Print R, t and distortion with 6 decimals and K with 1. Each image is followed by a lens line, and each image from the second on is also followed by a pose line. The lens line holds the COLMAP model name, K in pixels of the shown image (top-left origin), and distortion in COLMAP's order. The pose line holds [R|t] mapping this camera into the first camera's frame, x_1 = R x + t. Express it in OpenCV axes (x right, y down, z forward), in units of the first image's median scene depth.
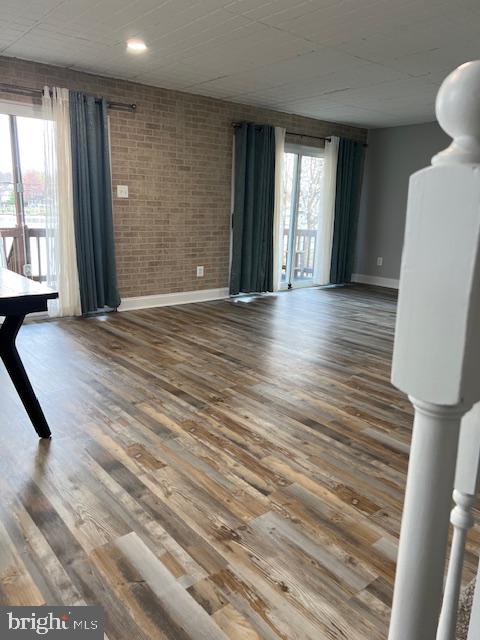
lens RADIAL K [[488.9, 0, 240.0], [0, 488.9, 320.0], [0, 0, 1]] dist [0.054298, -0.095670]
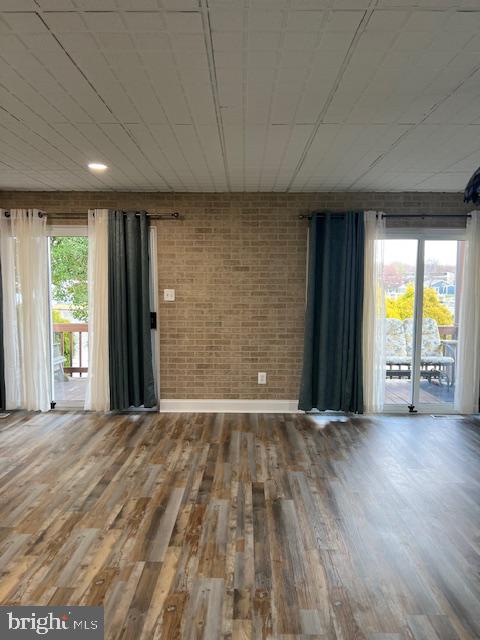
lens RADIAL K [[483.2, 0, 240.0], [0, 483.2, 320.0], [0, 0, 1]] dist [0.074439, -0.080311]
pose [[0.758283, 0.022353, -0.651542, 0.487419], [-0.130542, 0.984377, -0.118157, -0.100511], [0.638722, 0.174650, 0.749355, 0.317198]]
